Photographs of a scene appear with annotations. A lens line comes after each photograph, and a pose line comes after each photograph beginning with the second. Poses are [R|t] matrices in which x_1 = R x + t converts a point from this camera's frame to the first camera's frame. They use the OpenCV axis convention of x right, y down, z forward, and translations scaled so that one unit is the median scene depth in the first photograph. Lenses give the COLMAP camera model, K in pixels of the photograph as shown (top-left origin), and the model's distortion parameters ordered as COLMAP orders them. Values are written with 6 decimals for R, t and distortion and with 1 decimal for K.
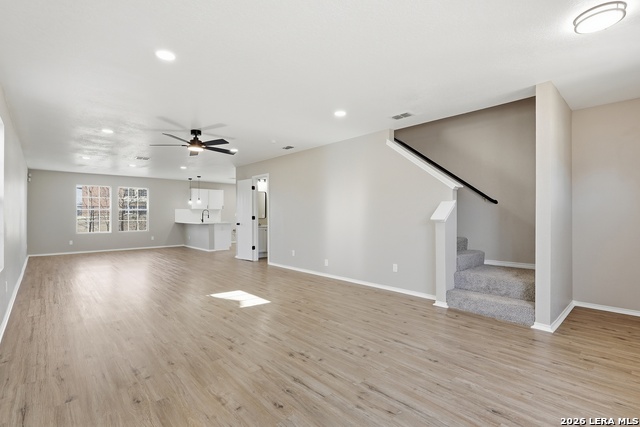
lens RADIAL K [[301.4, 0, 315.6], [0, 301.4, 214.6], [0, 0, 1]] dist [-0.002055, -0.000477]
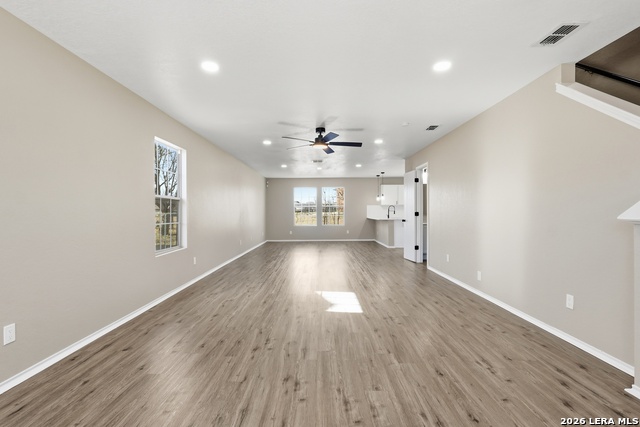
lens RADIAL K [[301.4, 0, 320.6], [0, 301.4, 214.1], [0, 0, 1]] dist [-0.002055, -0.000477]
pose [[0.736694, 0.004367, -0.676212, 0.292728], [0.003661, 0.999939, 0.010446, 0.000989], [0.676216, -0.010171, 0.736633, 0.244363]]
